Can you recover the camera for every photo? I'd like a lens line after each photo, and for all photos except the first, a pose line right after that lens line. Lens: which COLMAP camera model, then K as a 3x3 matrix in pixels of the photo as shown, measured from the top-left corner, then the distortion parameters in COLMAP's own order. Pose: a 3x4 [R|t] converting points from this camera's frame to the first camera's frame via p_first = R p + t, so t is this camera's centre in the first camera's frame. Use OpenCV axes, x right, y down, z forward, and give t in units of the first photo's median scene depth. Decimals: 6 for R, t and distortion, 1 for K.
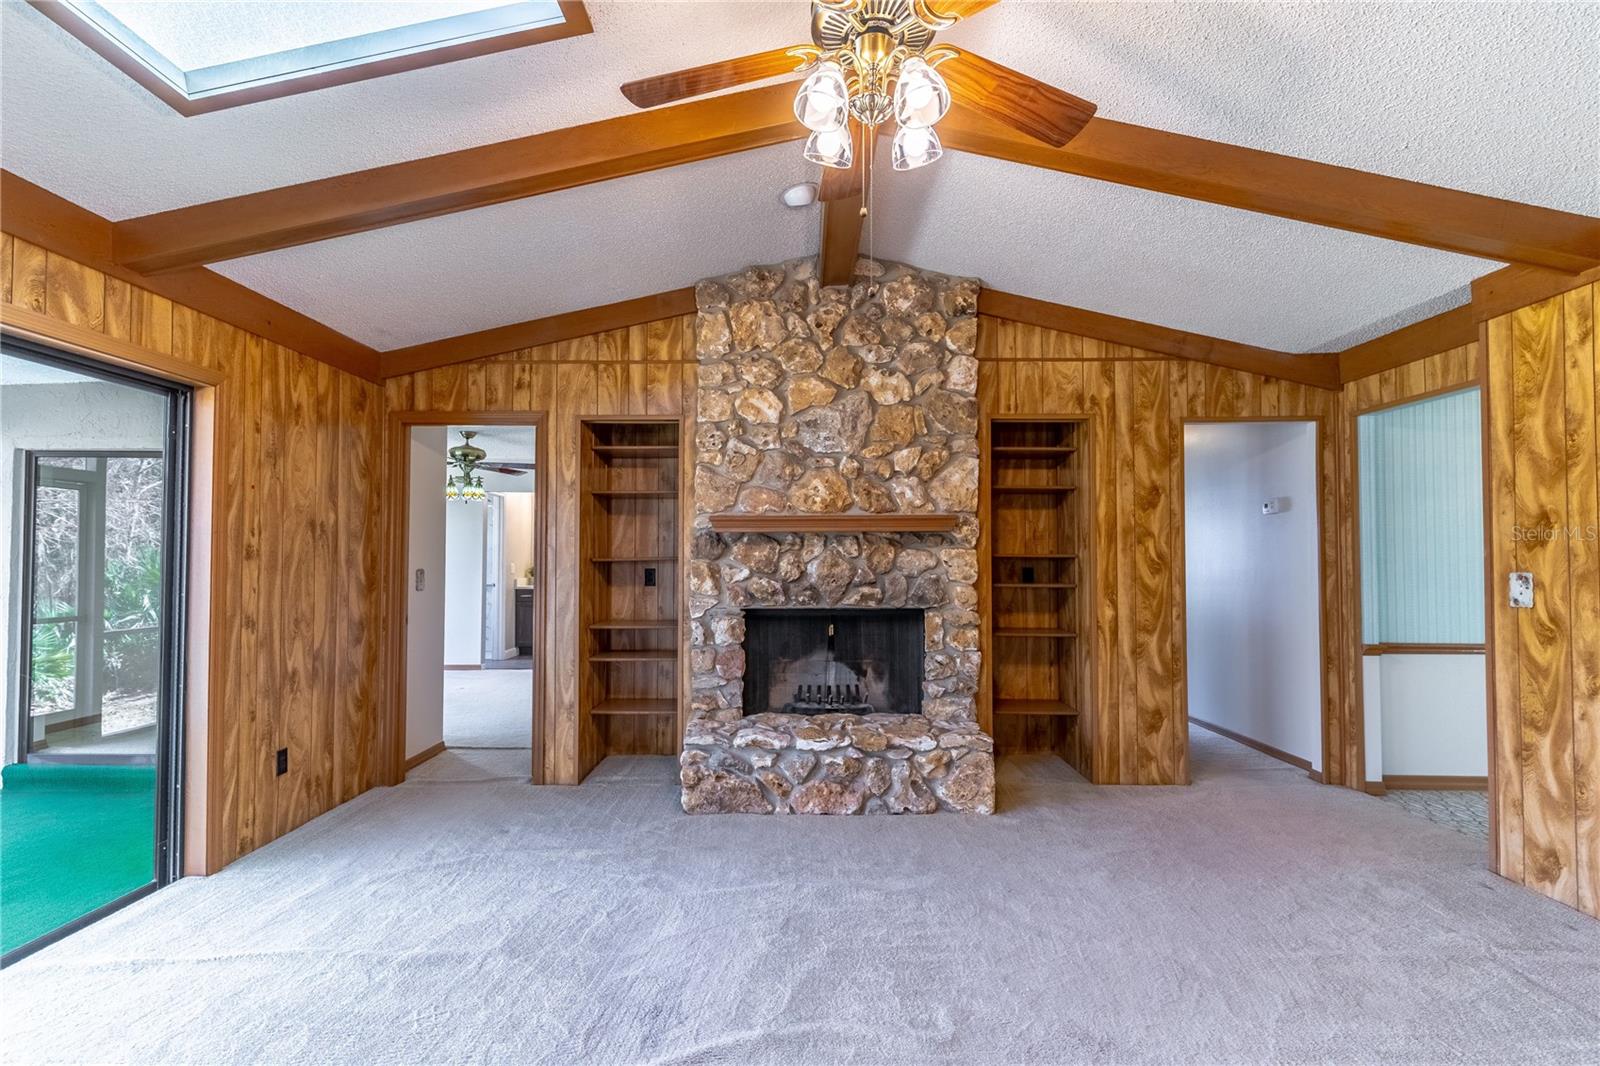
lens RADIAL K [[765.3, 0, 795.9], [0, 765.3, 538.6], [0, 0, 1]] dist [0.003150, 0.000774]
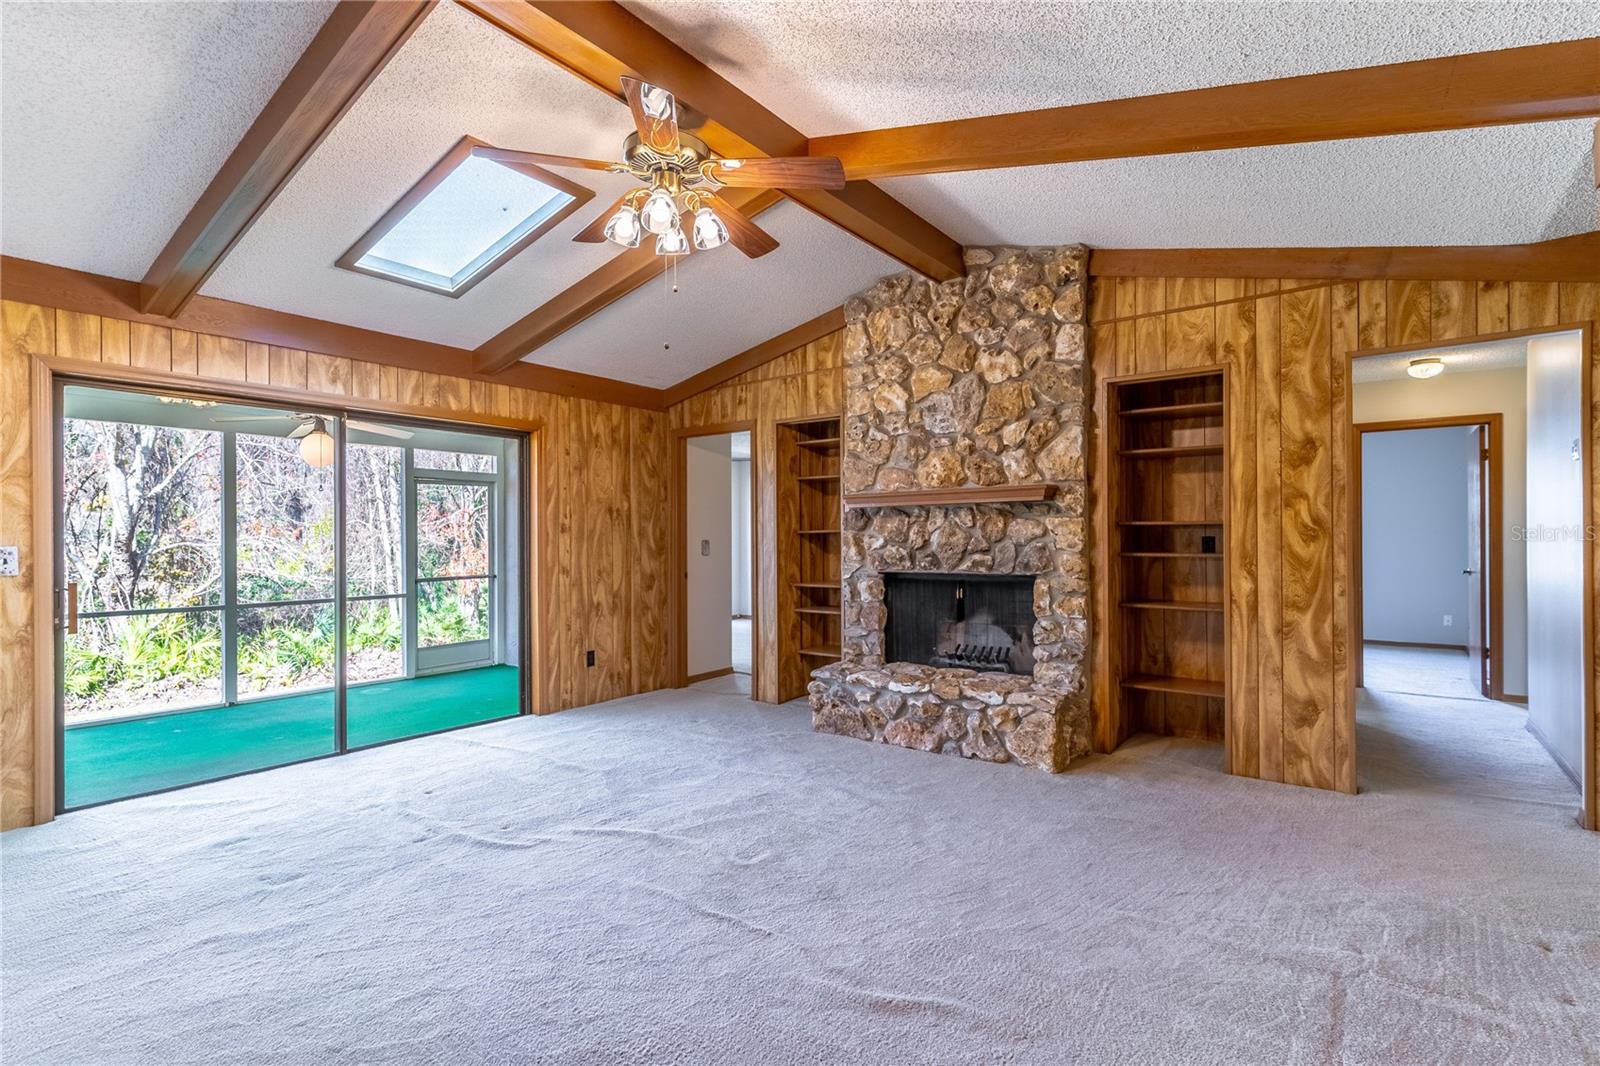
lens RADIAL K [[765.3, 0, 795.9], [0, 765.3, 538.6], [0, 0, 1]] dist [0.003150, 0.000774]
pose [[0.806095, -0.004853, -0.591766, 0.521939], [0.021606, 0.999541, 0.021234, 0.012314], [0.591392, -0.029902, 0.805830, -0.025927]]
